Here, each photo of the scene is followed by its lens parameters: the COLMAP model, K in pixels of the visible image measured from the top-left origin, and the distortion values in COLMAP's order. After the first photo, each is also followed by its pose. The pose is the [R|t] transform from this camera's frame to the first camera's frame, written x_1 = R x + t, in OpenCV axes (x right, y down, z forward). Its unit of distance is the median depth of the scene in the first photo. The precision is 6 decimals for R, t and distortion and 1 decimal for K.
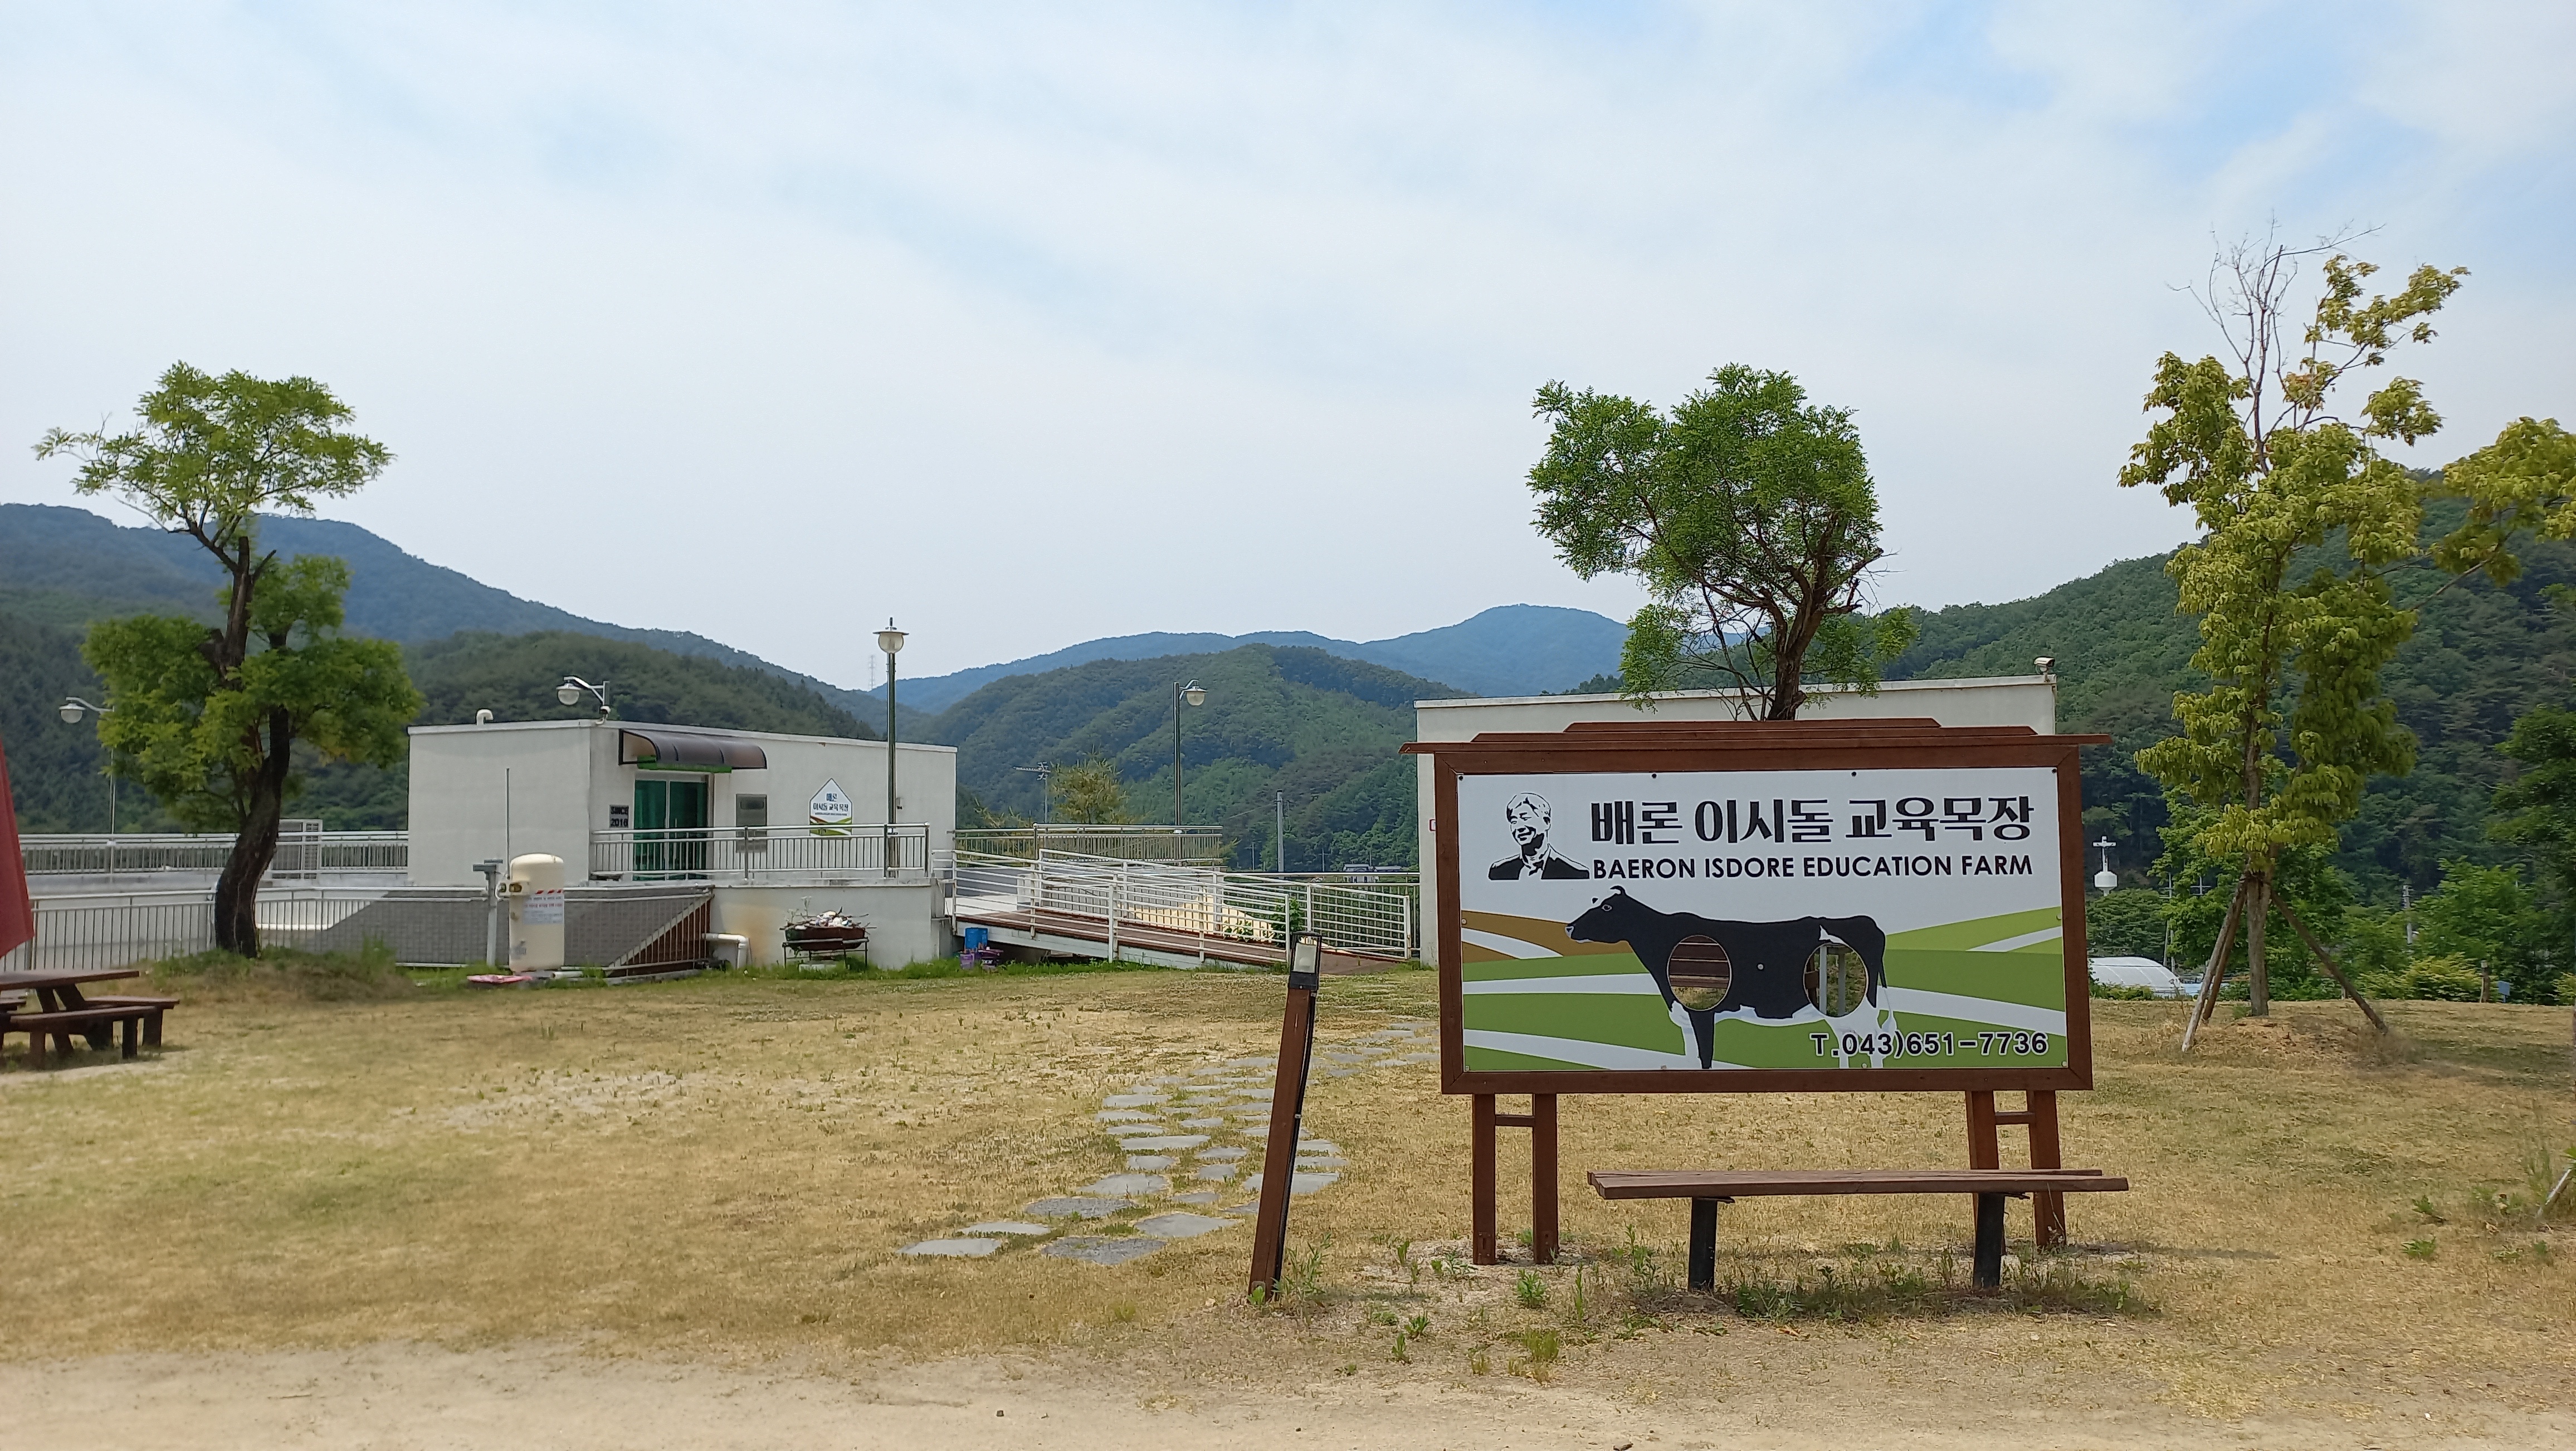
lens RADIAL K [[1841.3, 0, 1288.0], [0, 1841.3, 725.5], [0, 0, 1]] dist [0.105028, -0.143449]
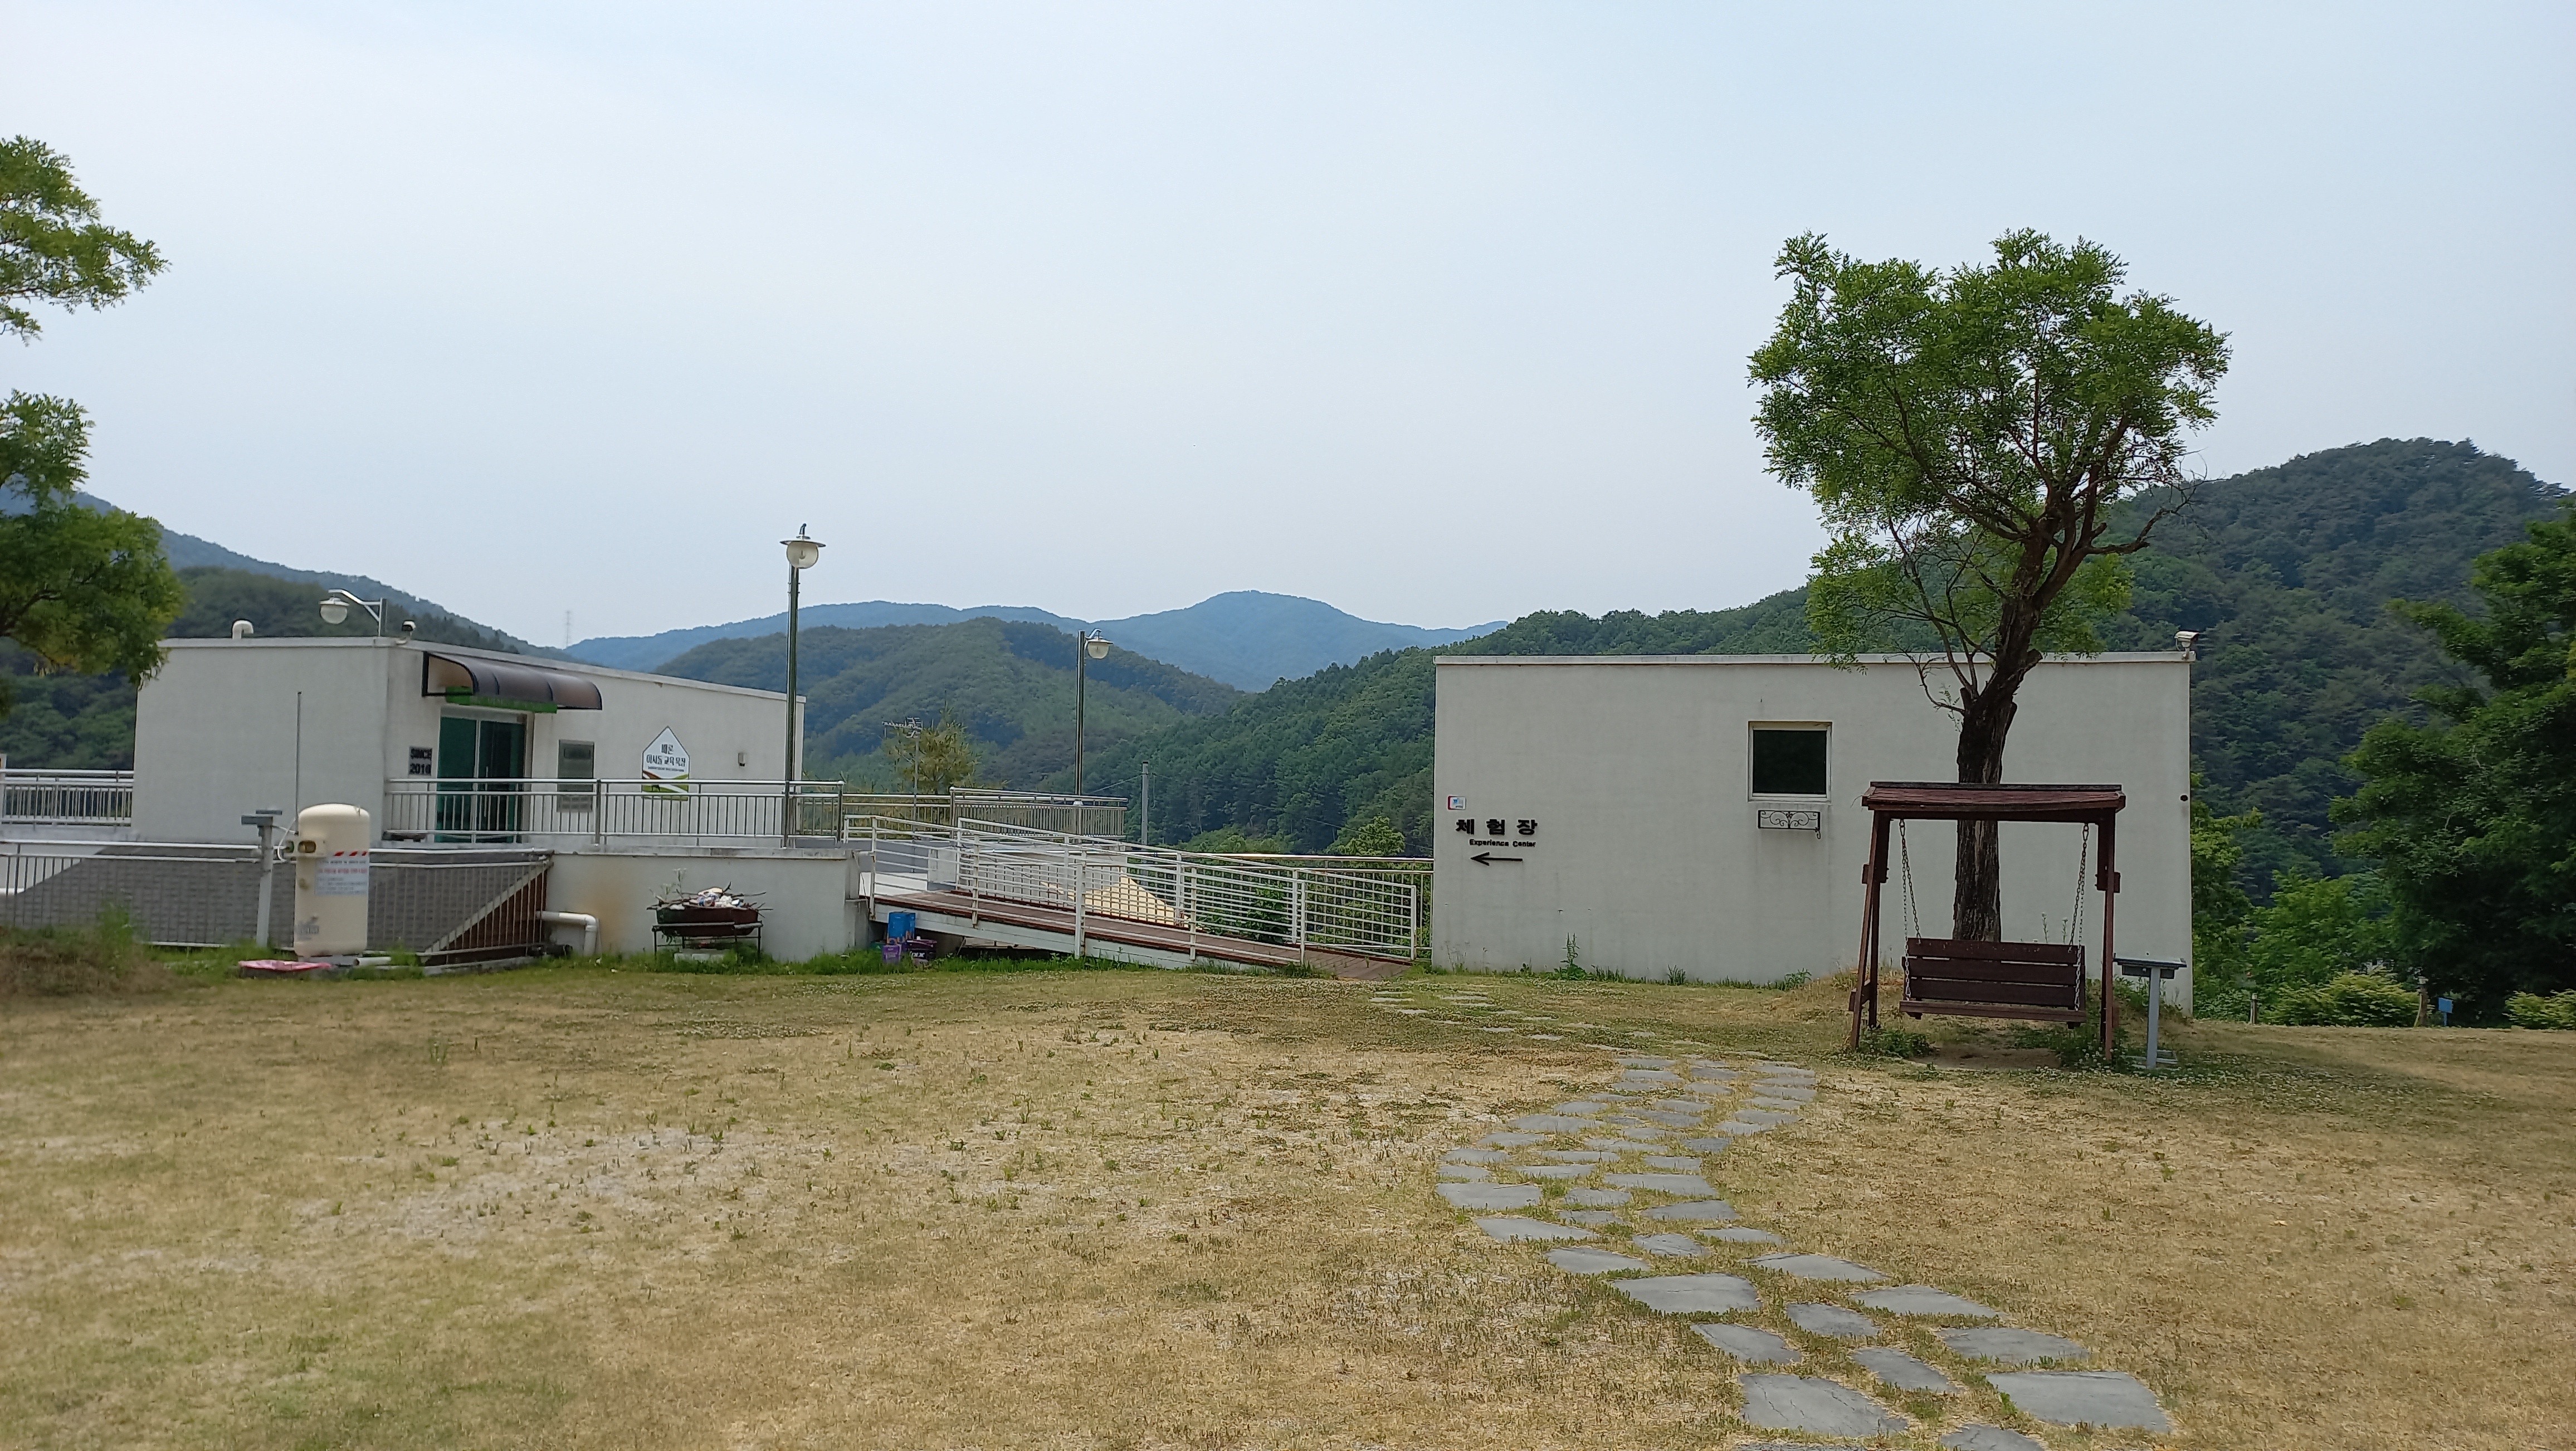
lens RADIAL K [[1854.7, 0, 1278.3], [0, 1854.7, 725.8], [0, 0, 1]] dist [0.069138, -0.056001]
pose [[0.989060, 0.036498, 0.142925, -0.113413], [-0.037865, 0.999259, 0.006857, 0.014596], [-0.142569, -0.012194, 0.989710, 0.155852]]
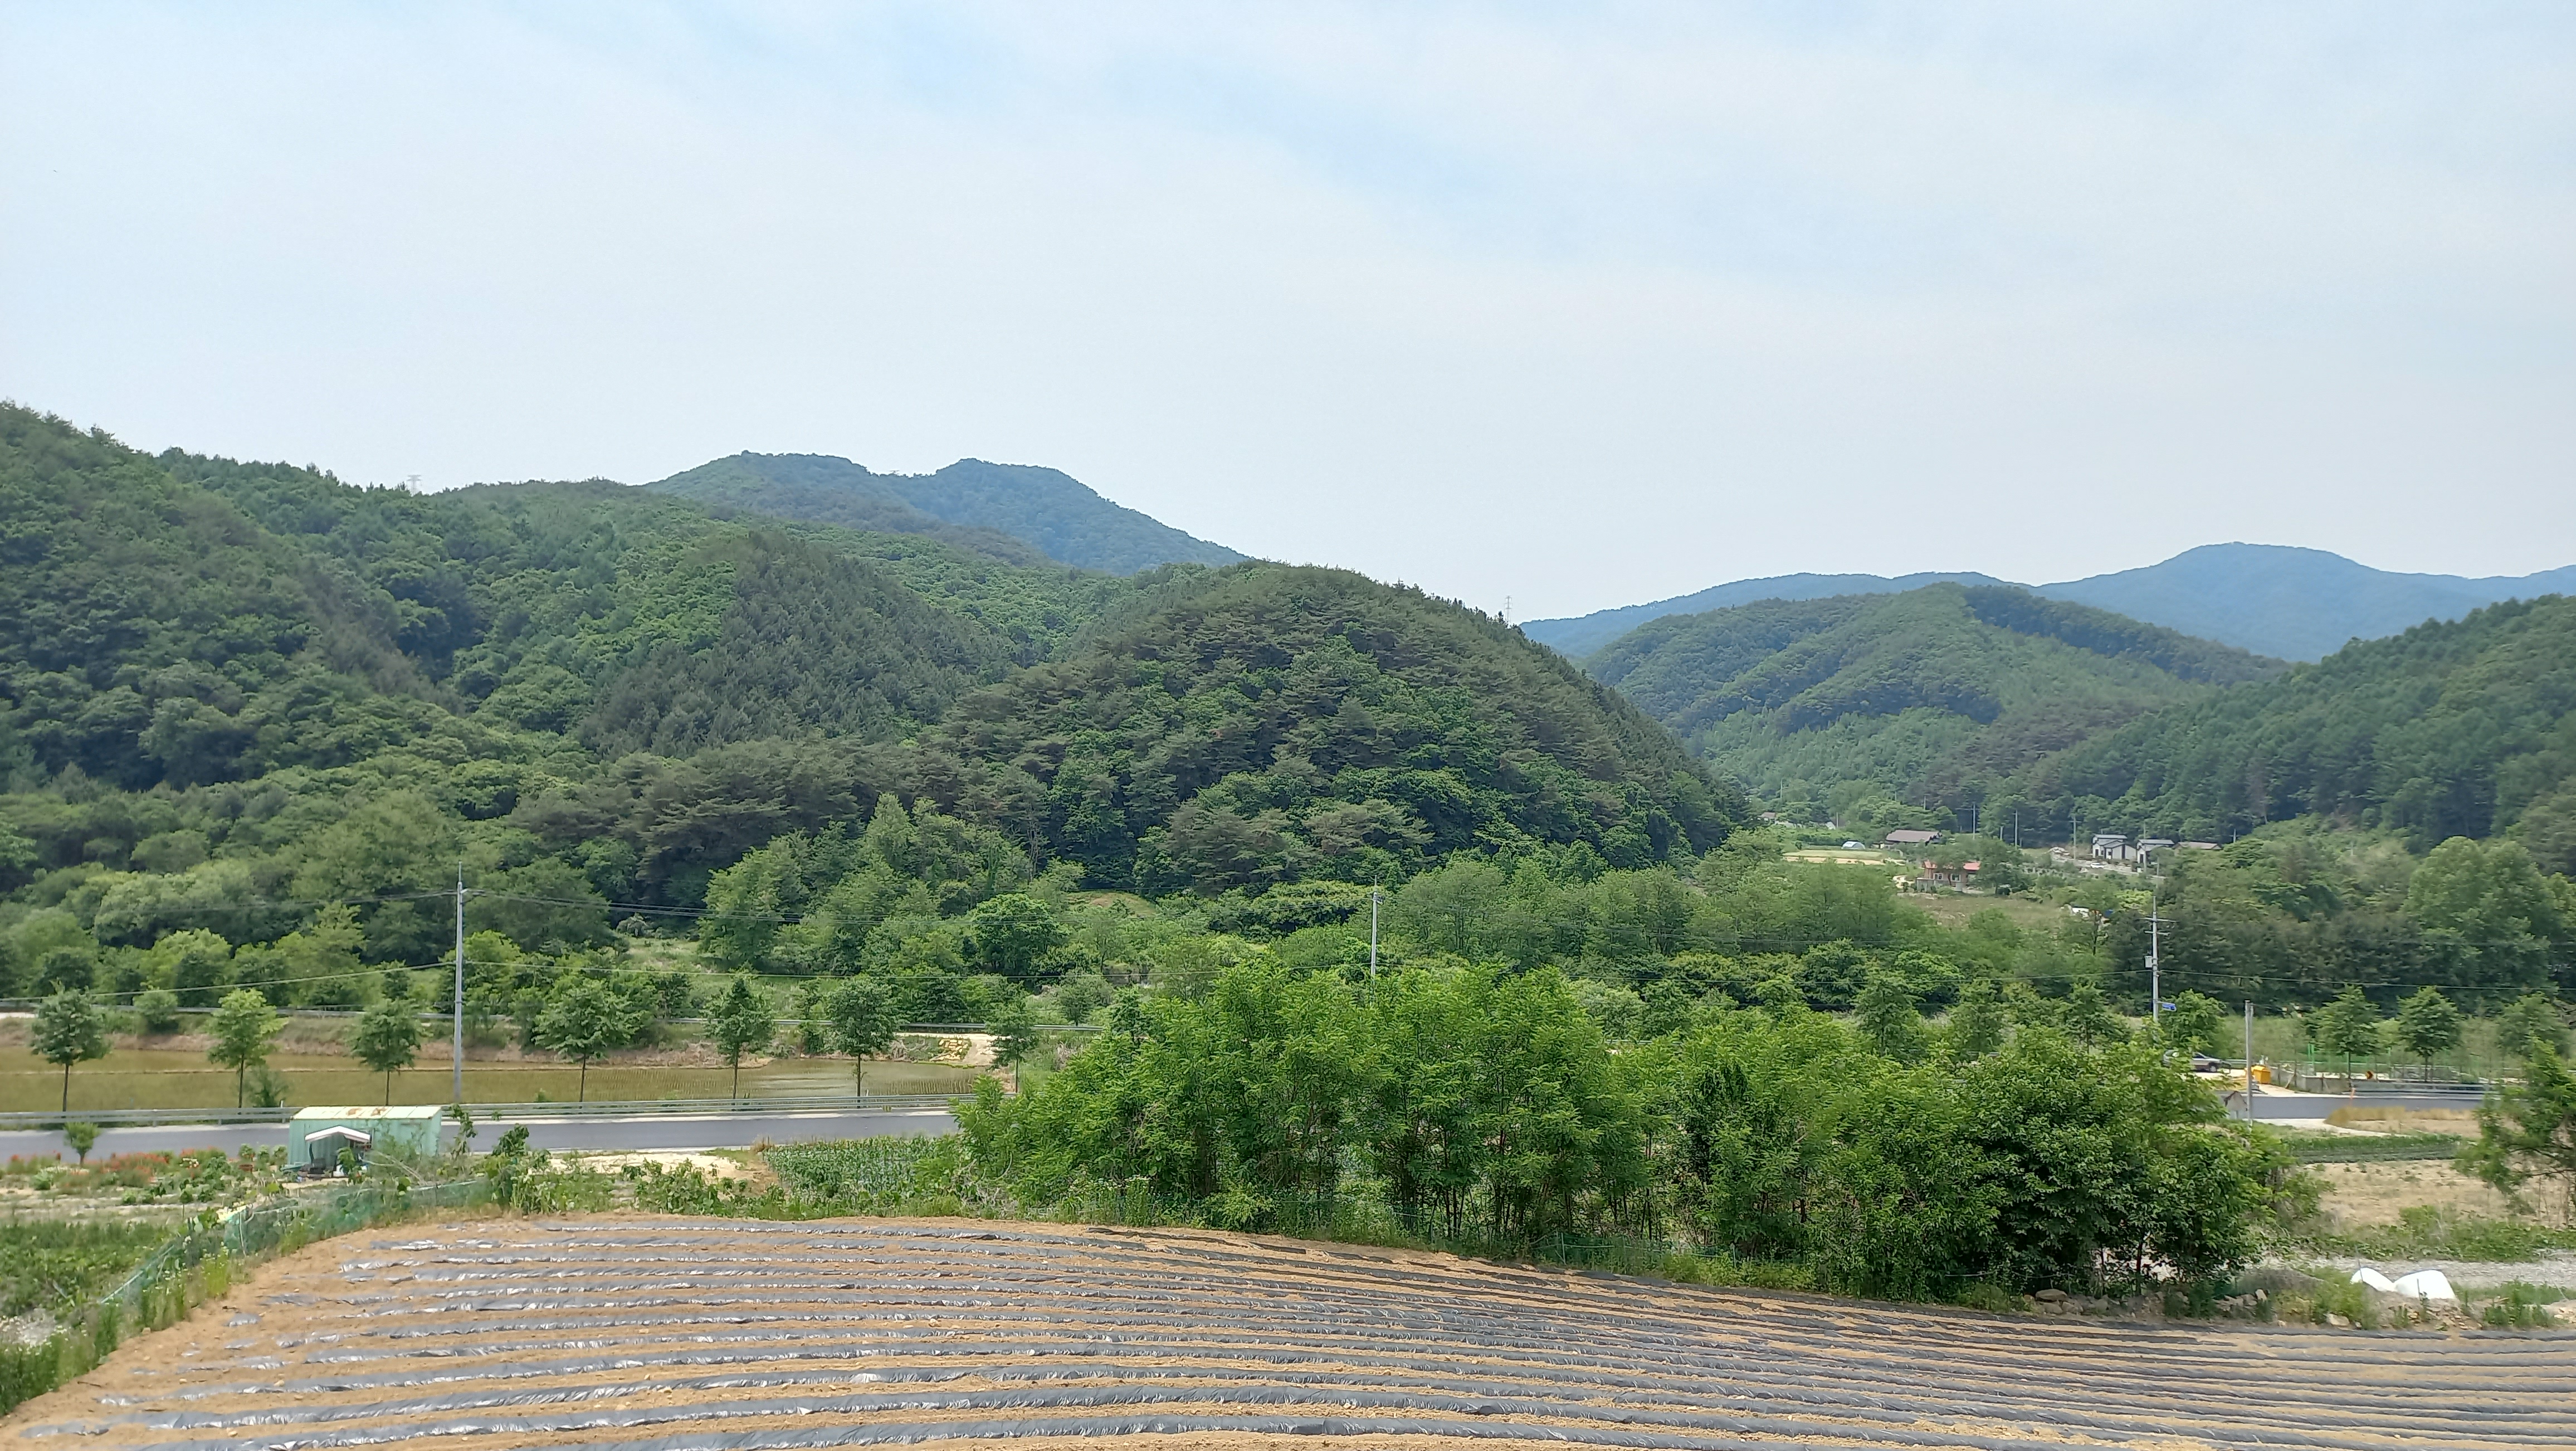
lens RADIAL K [[1854.7, 0, 1278.3], [0, 1854.7, 725.8], [0, 0, 1]] dist [0.069138, -0.056001]
pose [[0.943103, 0.031544, -0.331002, -0.793575], [-0.021301, 0.999177, 0.034529, 0.050044], [0.331818, -0.025514, 0.942998, 0.932860]]
